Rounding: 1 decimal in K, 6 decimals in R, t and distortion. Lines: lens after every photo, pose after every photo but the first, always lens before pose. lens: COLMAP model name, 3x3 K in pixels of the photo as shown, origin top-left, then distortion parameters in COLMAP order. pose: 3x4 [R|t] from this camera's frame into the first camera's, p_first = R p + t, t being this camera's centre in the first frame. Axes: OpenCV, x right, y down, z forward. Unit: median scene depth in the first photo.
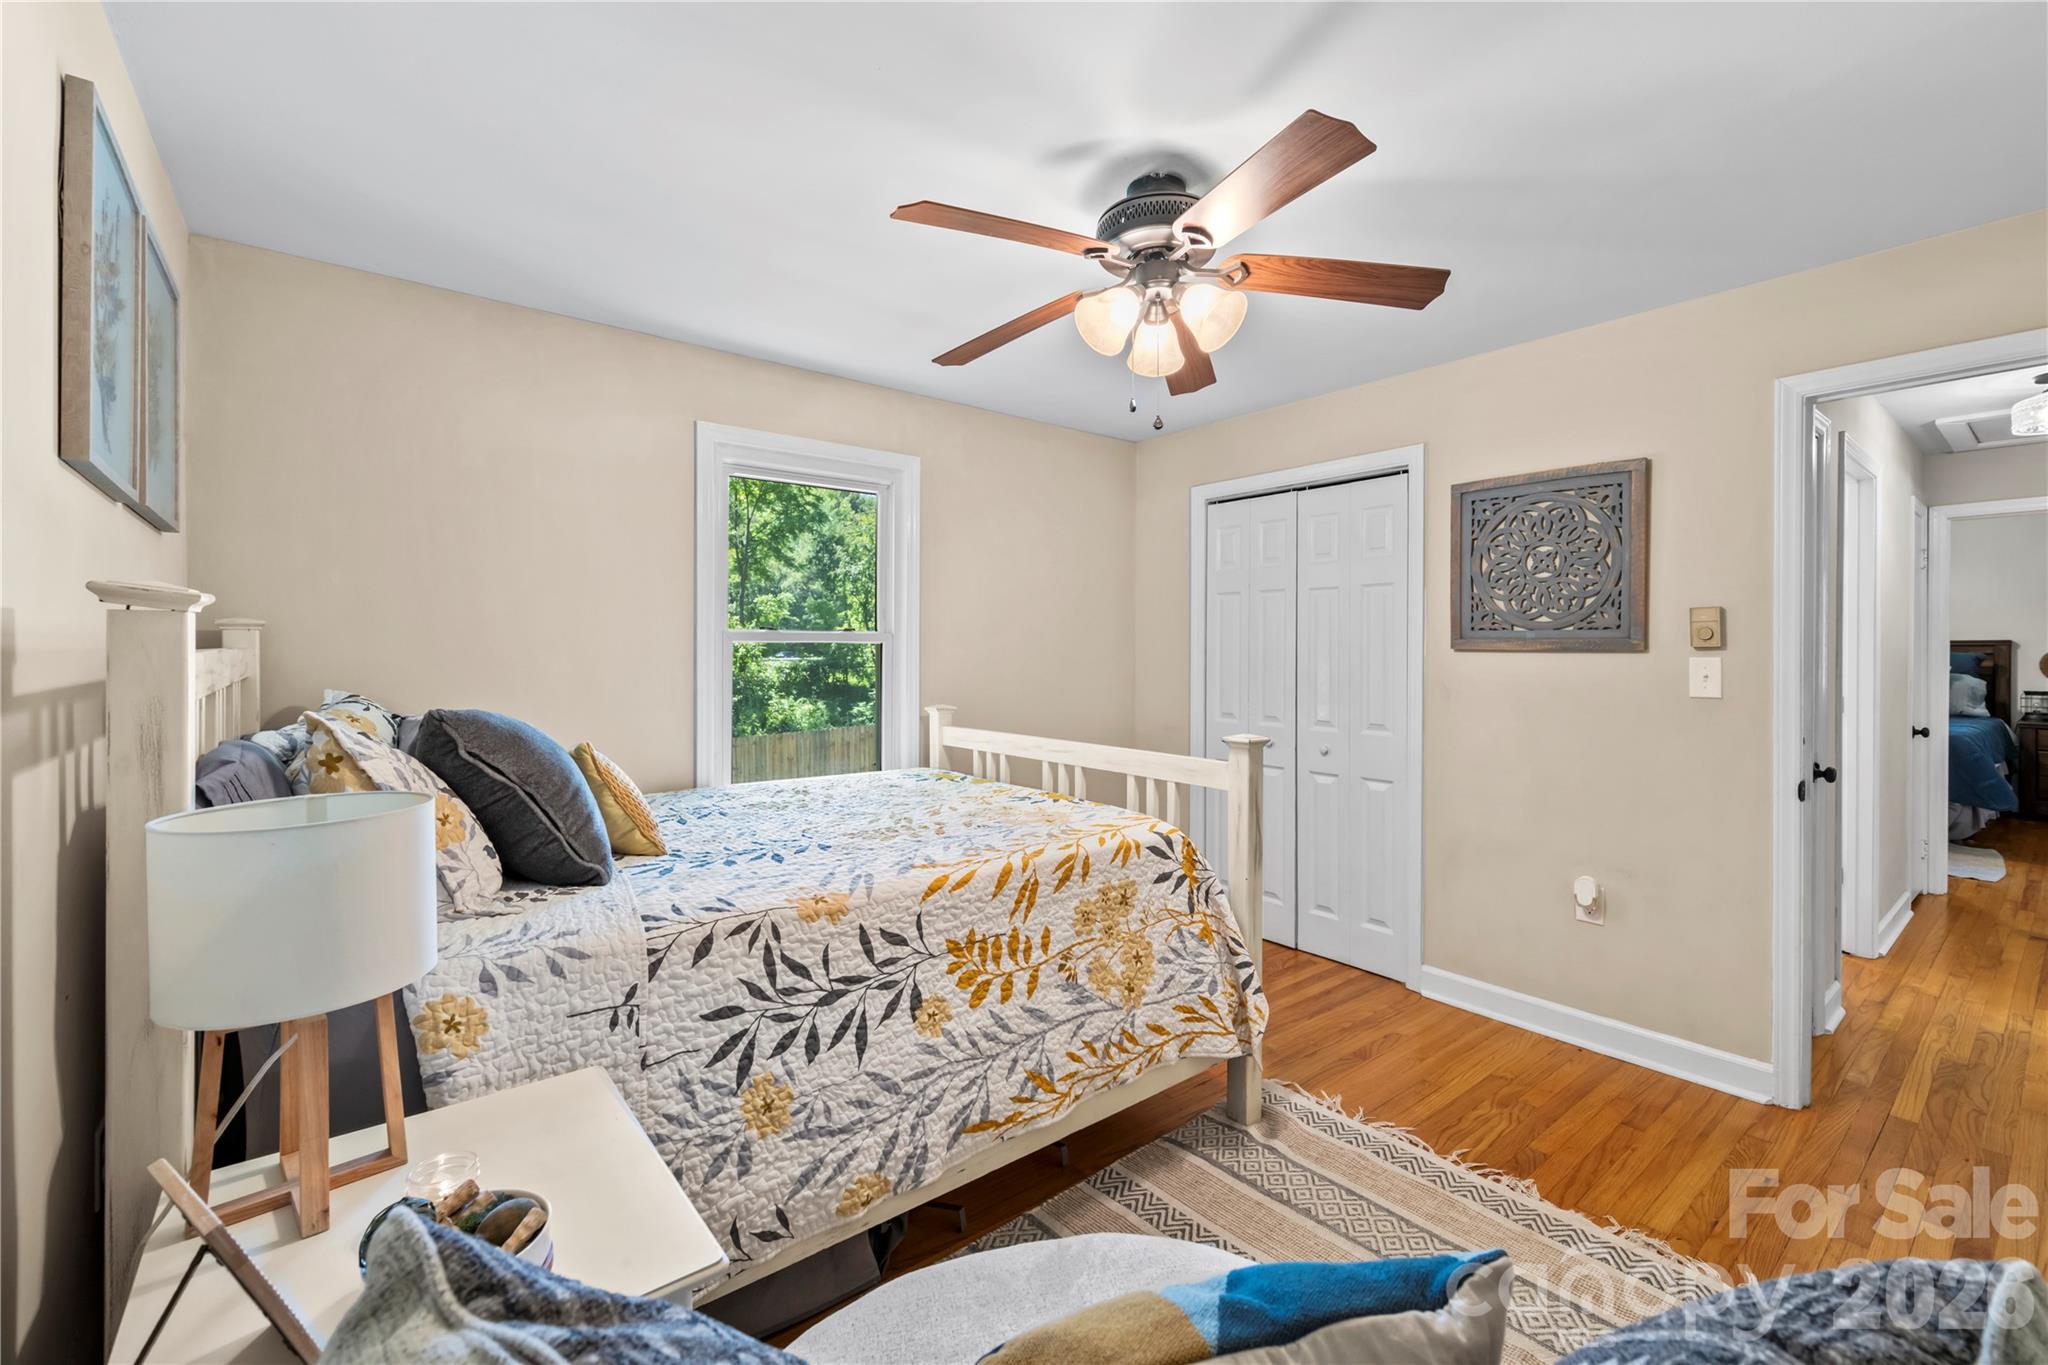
lens RADIAL K [[886.3, 0, 1025.7], [0, 886.3, 667.1], [0, 0, 1]] dist [-0.000167, 0.000518]
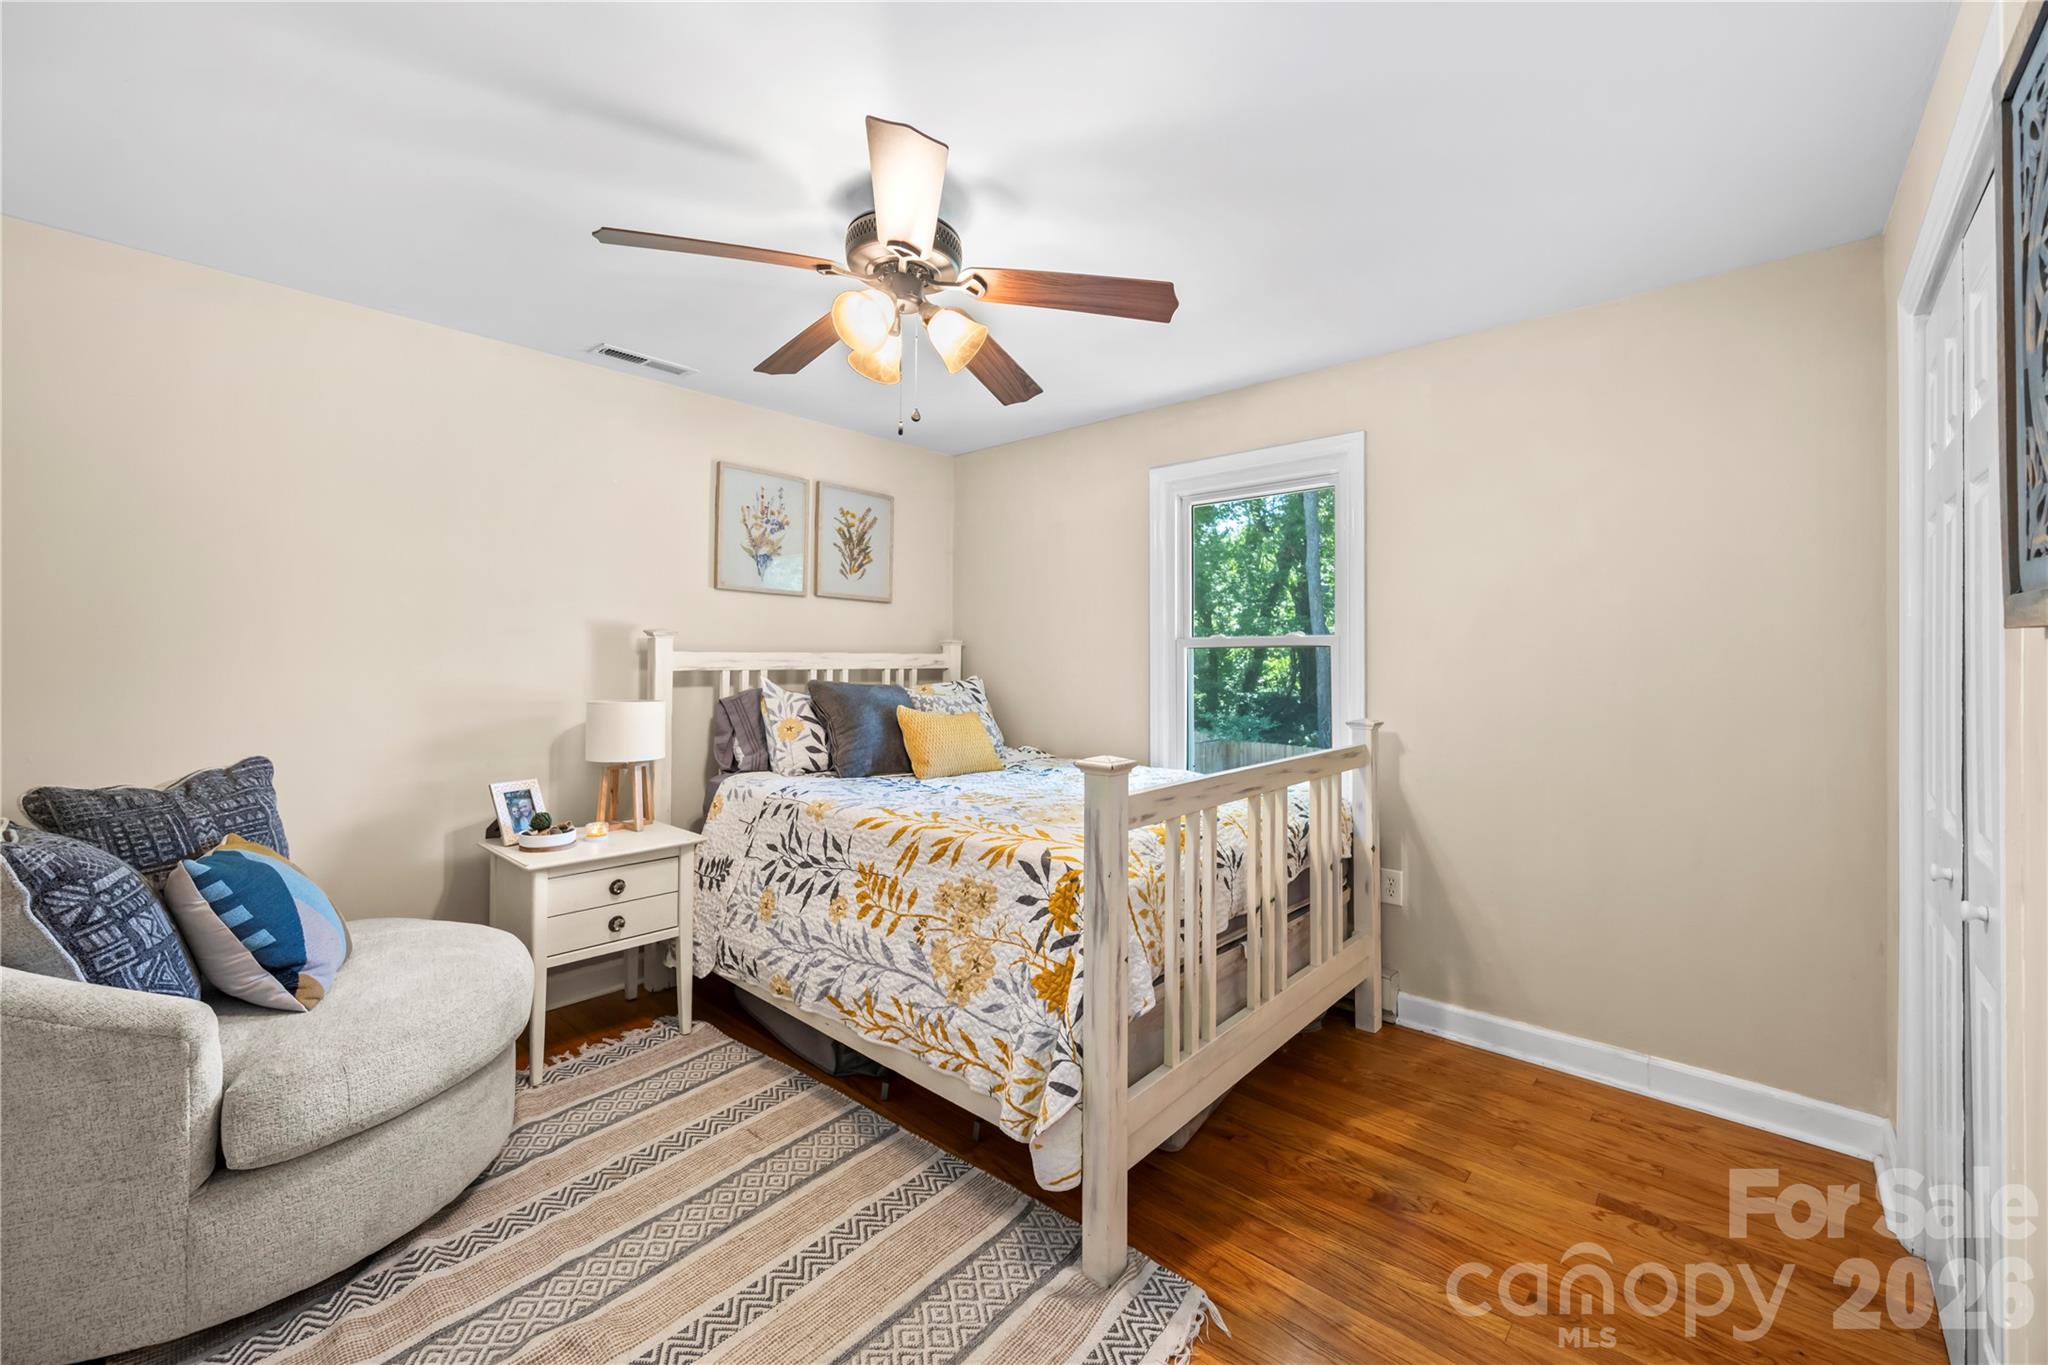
lens RADIAL K [[813.2, 0, 1017.5], [0, 813.2, 662.9], [0, 0, 1]] dist [0.000144, -0.000539]
pose [[0.138301, 0.000662, -0.990390, 1.183451], [-0.023436, 0.999722, -0.002604, 0.000694], [0.990113, 0.023571, 0.138278, 1.066456]]
